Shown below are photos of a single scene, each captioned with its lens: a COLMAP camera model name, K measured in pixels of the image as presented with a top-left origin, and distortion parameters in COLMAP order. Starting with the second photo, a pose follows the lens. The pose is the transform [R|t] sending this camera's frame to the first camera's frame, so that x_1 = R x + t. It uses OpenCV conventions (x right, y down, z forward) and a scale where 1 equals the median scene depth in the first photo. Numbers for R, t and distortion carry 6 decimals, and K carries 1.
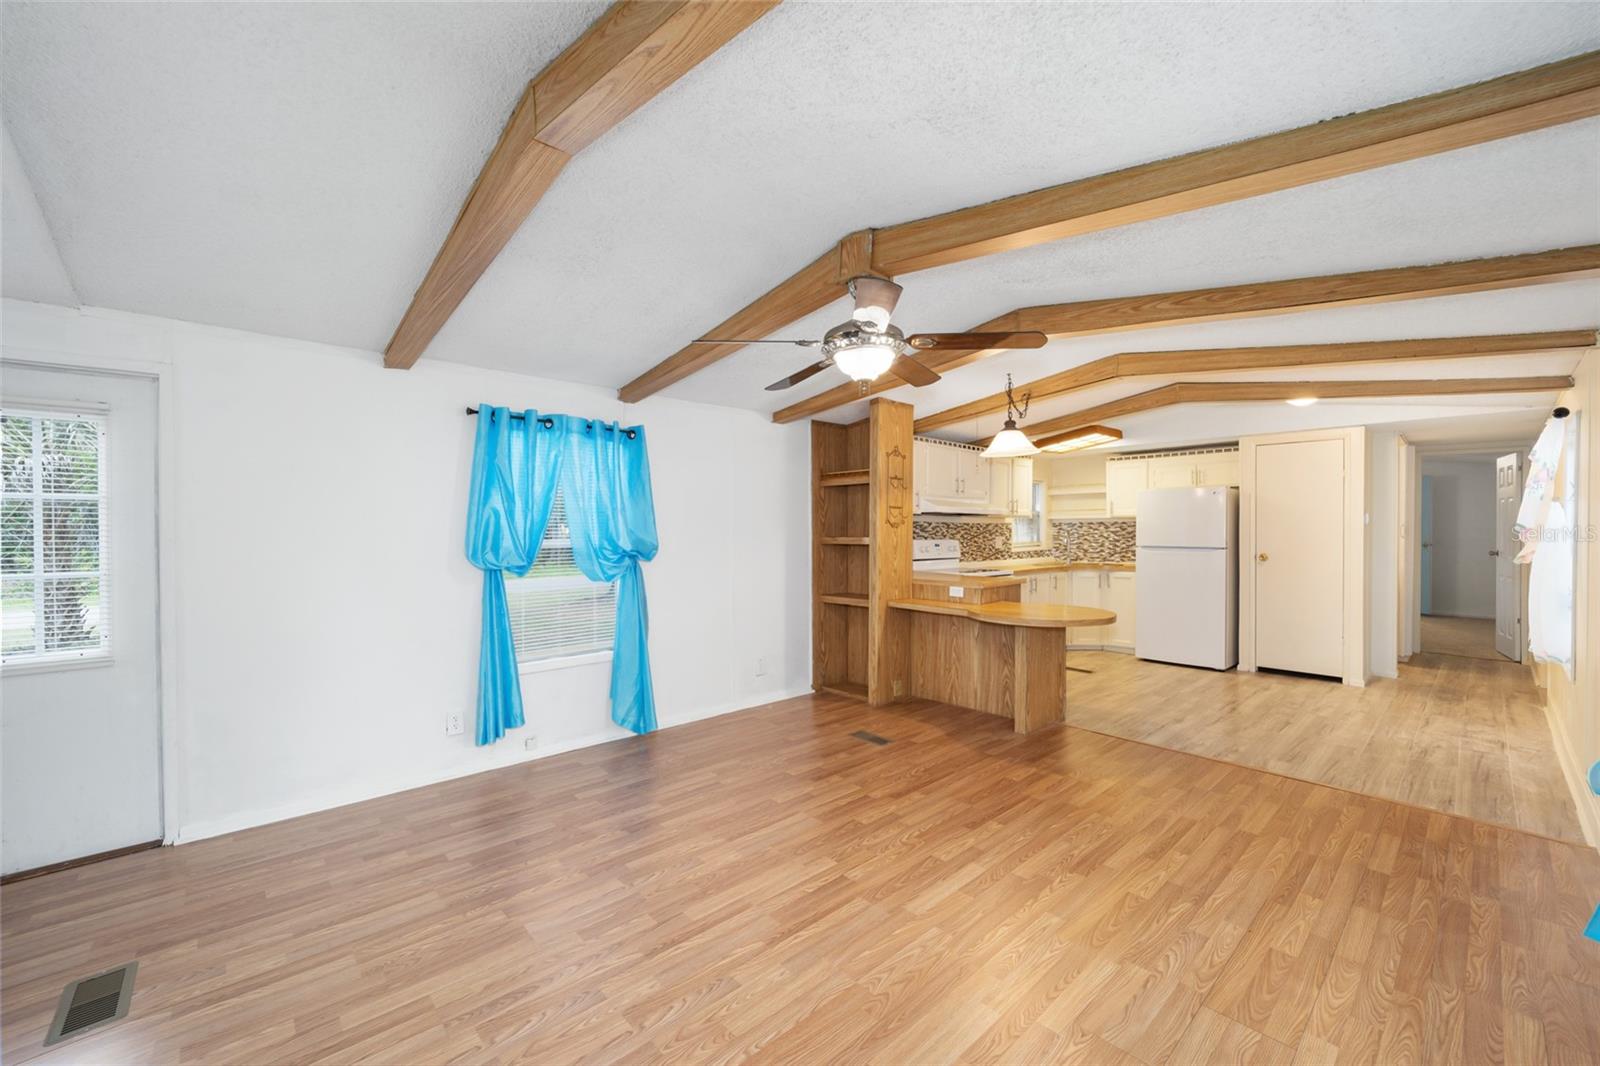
lens RADIAL K [[646.8, 0, 794.3], [0, 646.8, 532.1], [0, 0, 1]] dist [-0.001910, -0.002468]
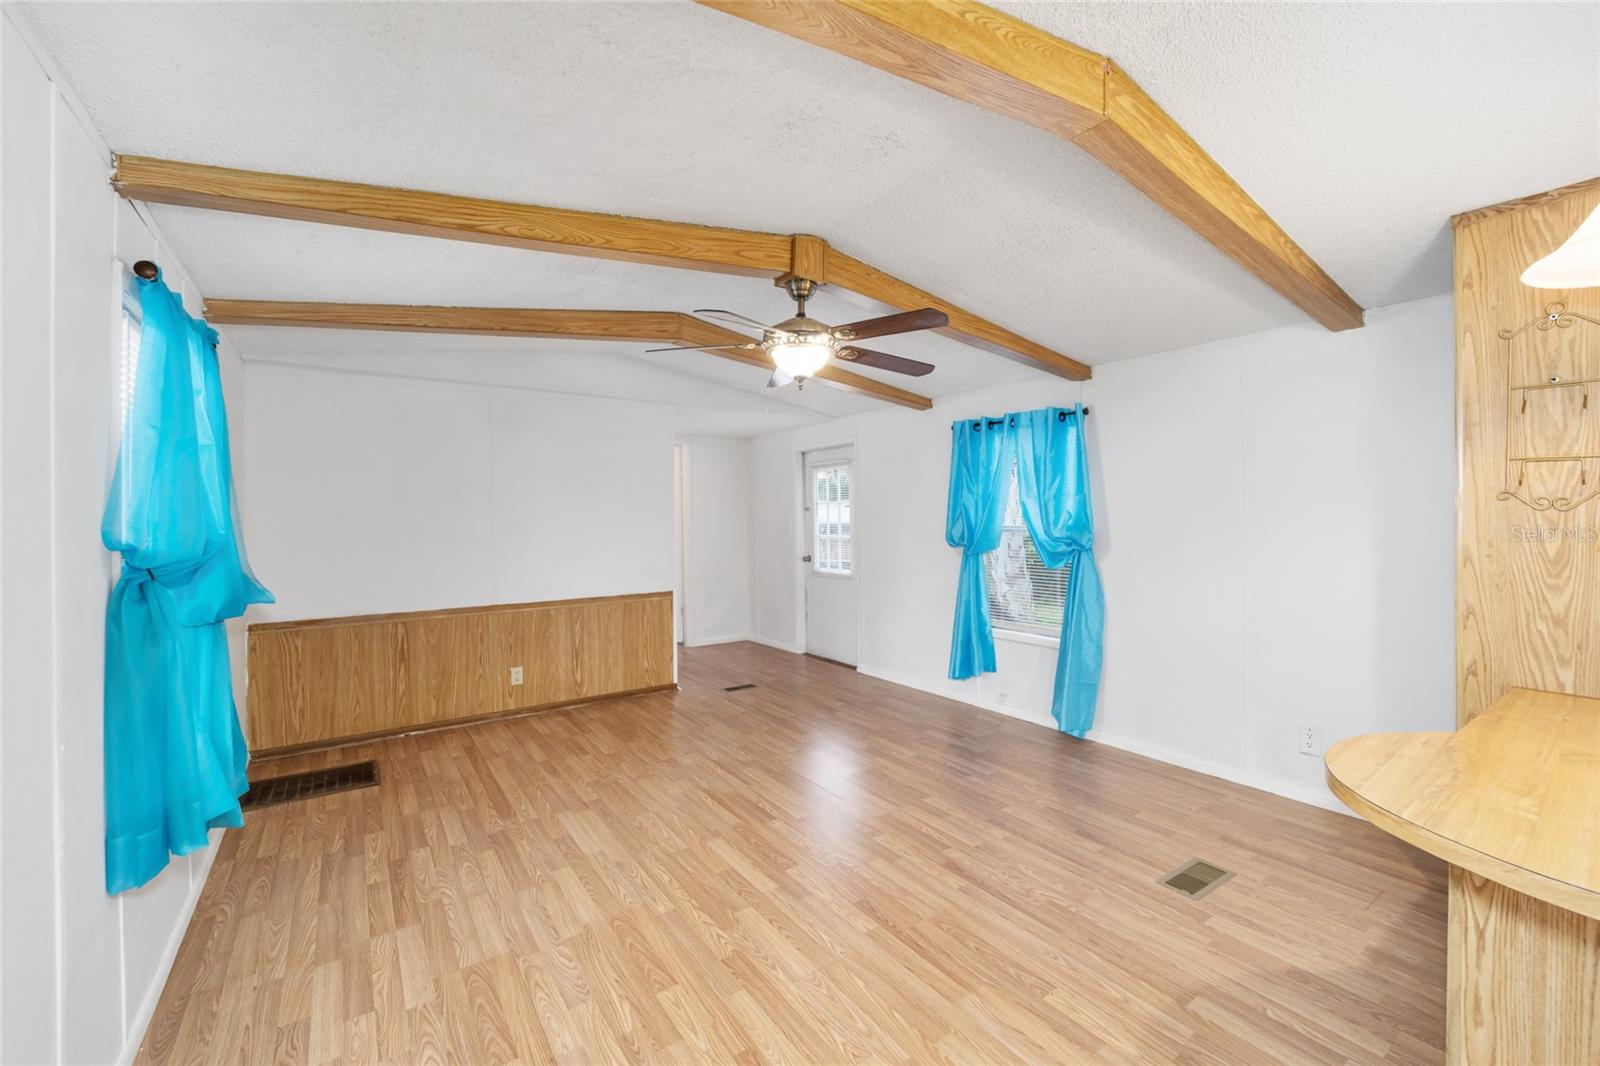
lens RADIAL K [[646.8, 0, 799.3], [0, 646.8, 516.5], [0, 0, 1]] dist [-0.001910, -0.002468]
pose [[-0.131339, -0.000841, -0.991337, 0.684925], [0.000414, 1.000000, -0.000904, -0.003188], [0.991337, -0.000529, -0.131338, 0.672919]]
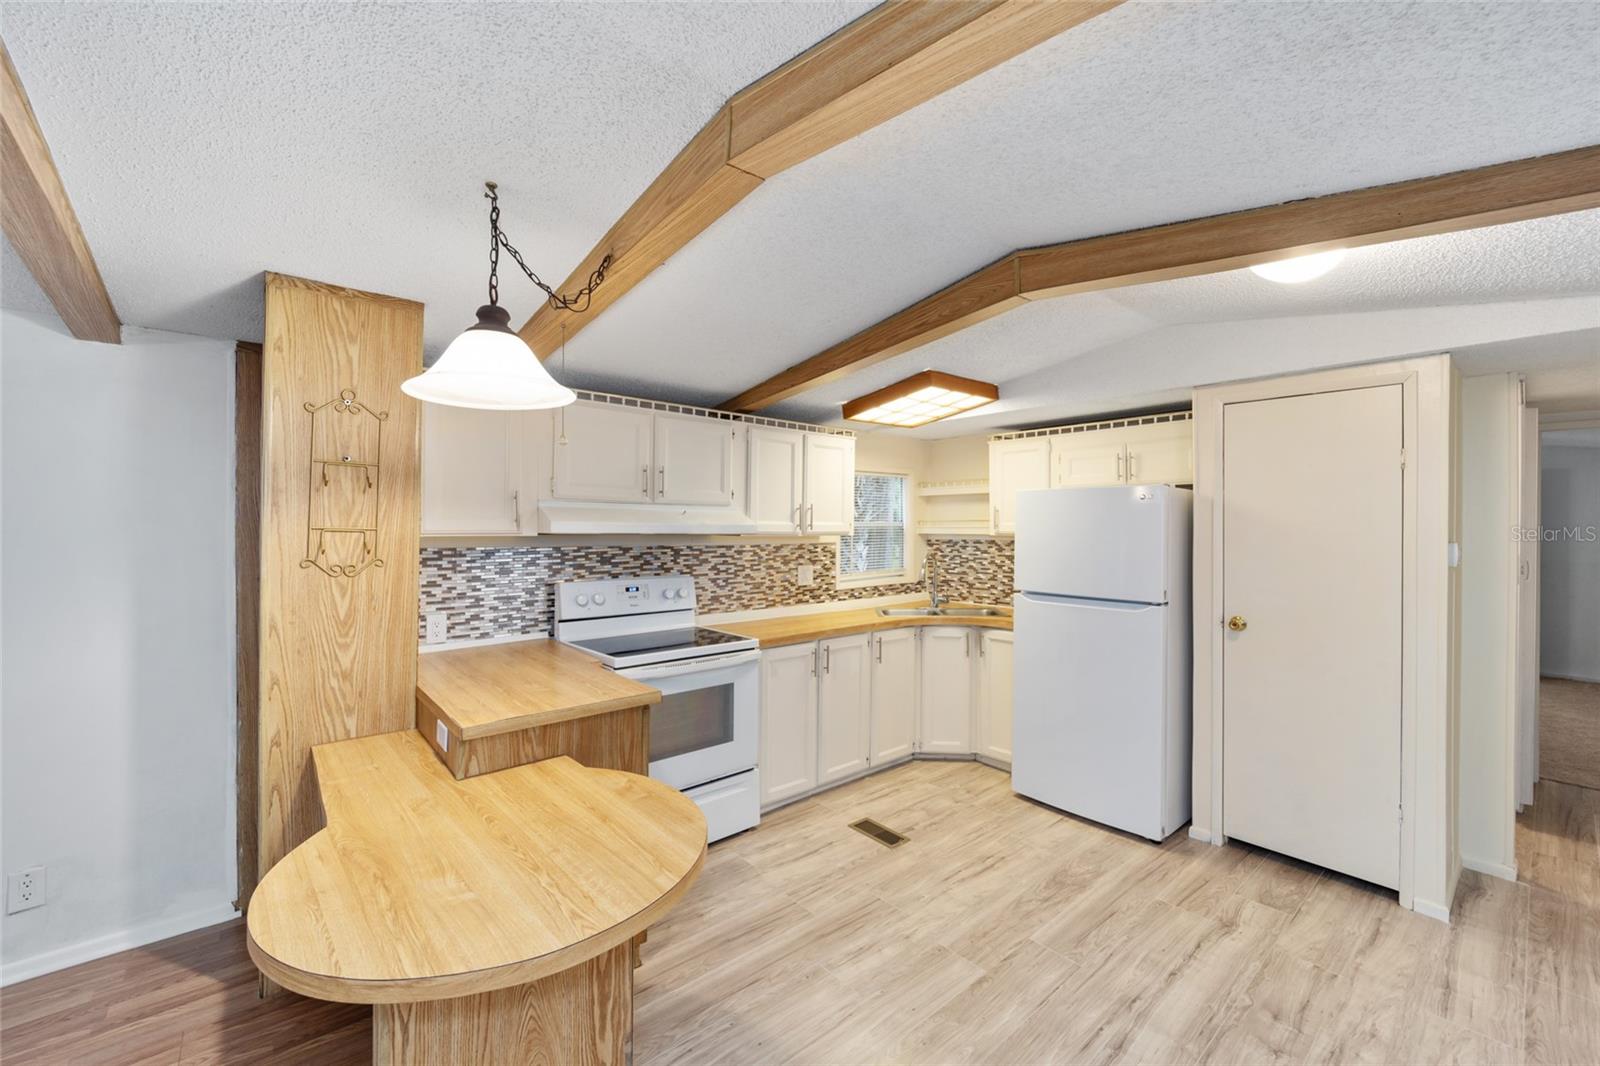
lens RADIAL K [[646.8, 0, 793.7], [0, 646.8, 520.8], [0, 0, 1]] dist [-0.001910, -0.002468]
pose [[0.999191, 0.005921, -0.039772, 0.540447], [-0.006283, 0.999940, -0.008977, -0.047938], [0.039716, 0.009220, 0.999168, 0.649966]]
